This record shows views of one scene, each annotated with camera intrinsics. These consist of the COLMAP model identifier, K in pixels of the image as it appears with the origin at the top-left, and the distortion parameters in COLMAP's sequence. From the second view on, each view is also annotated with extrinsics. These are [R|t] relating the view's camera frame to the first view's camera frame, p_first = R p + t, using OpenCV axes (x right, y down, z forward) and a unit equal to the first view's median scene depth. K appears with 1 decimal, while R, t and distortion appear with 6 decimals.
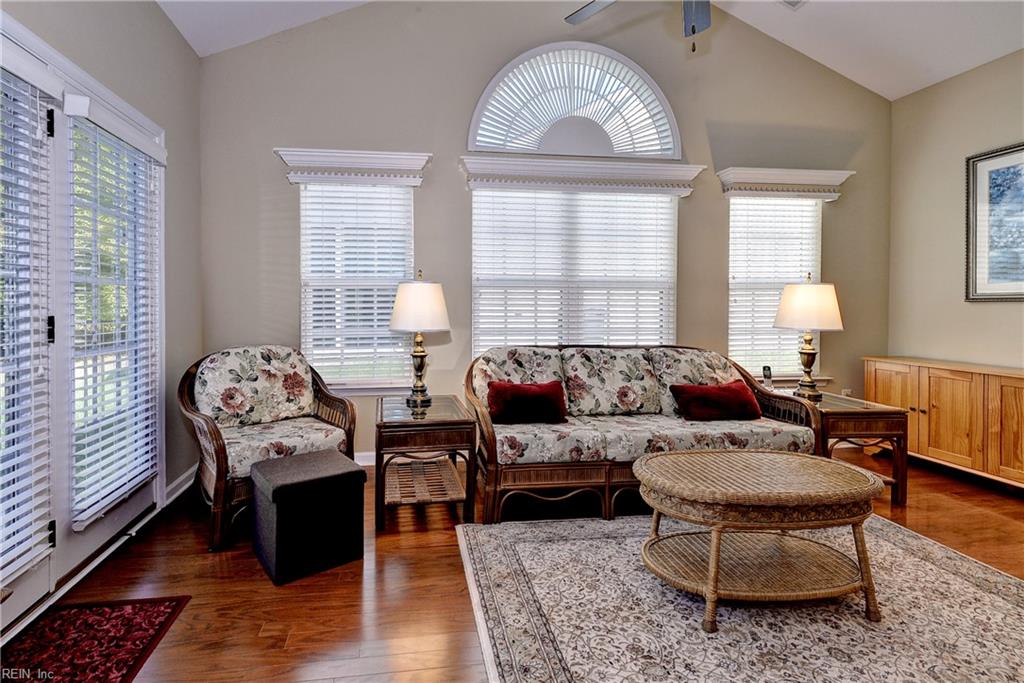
lens RADIAL K [[495.0, 0, 459.9], [0, 495.0, 304.0], [0, 0, 1]] dist [0.023312, -0.000457]
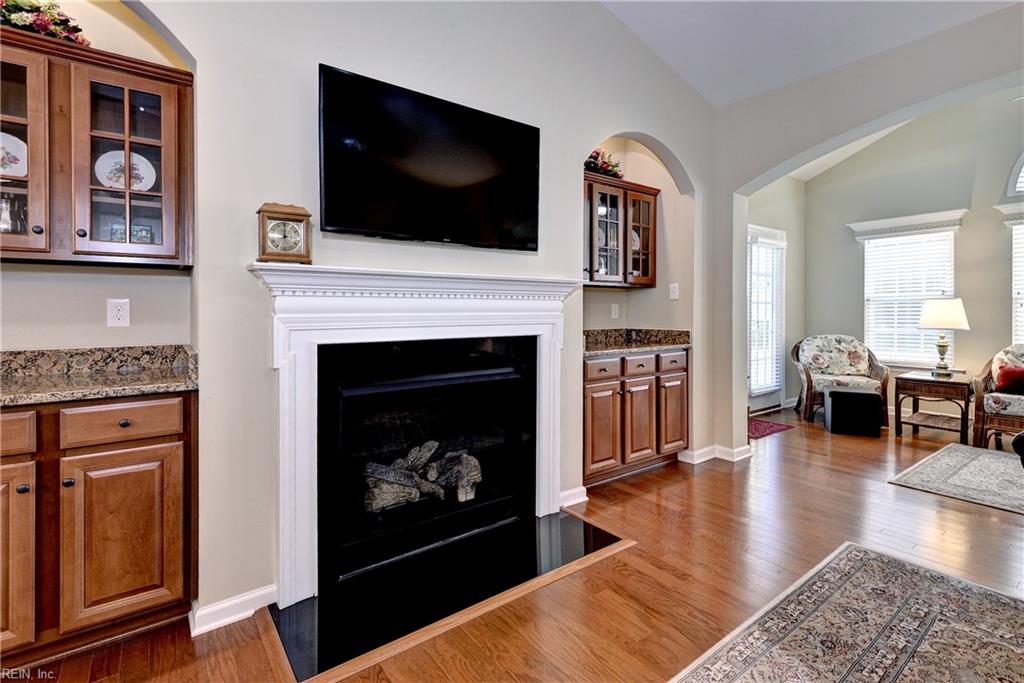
lens RADIAL K [[480.1, 0, 512.3], [0, 480.1, 308.5], [0, 0, 1]] dist [0.000787, -0.000493]
pose [[0.490396, -0.002217, -0.871497, 0.563437], [-0.002569, 0.999989, -0.003990, -0.003181], [0.871496, 0.004196, 0.490385, -0.917237]]
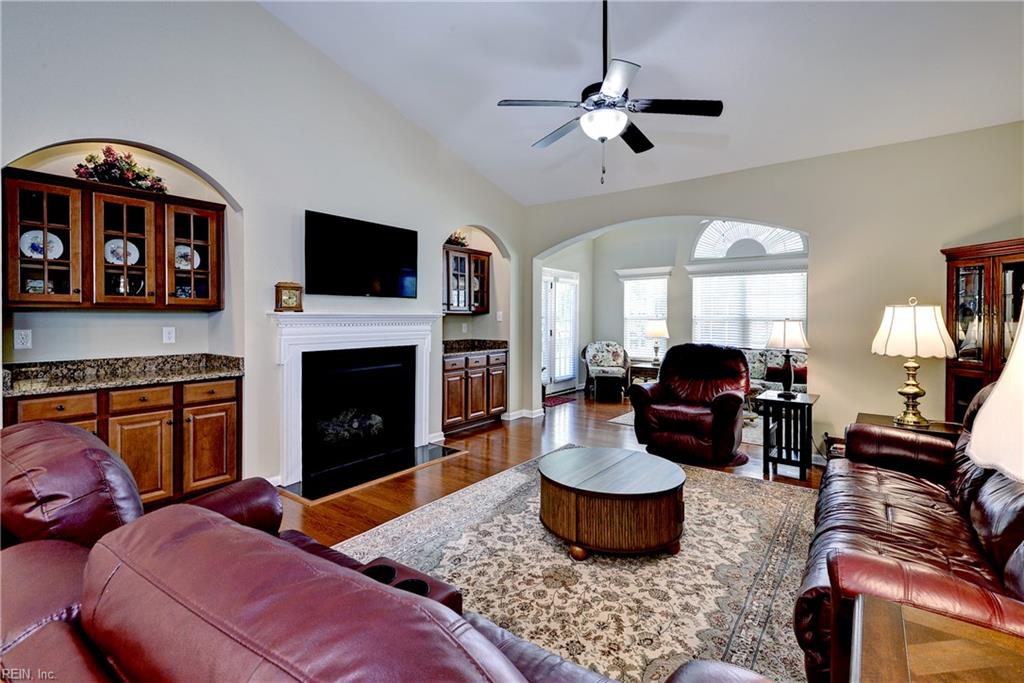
lens RADIAL K [[468.2, 0, 517.6], [0, 468.2, 330.1], [0, 0, 1]] dist [0.028062, 0.000040]
pose [[0.721284, 0.024358, -0.692211, 1.098500], [-0.008251, 0.999613, 0.026577, -0.048074], [0.692591, -0.013458, 0.721205, -1.306615]]
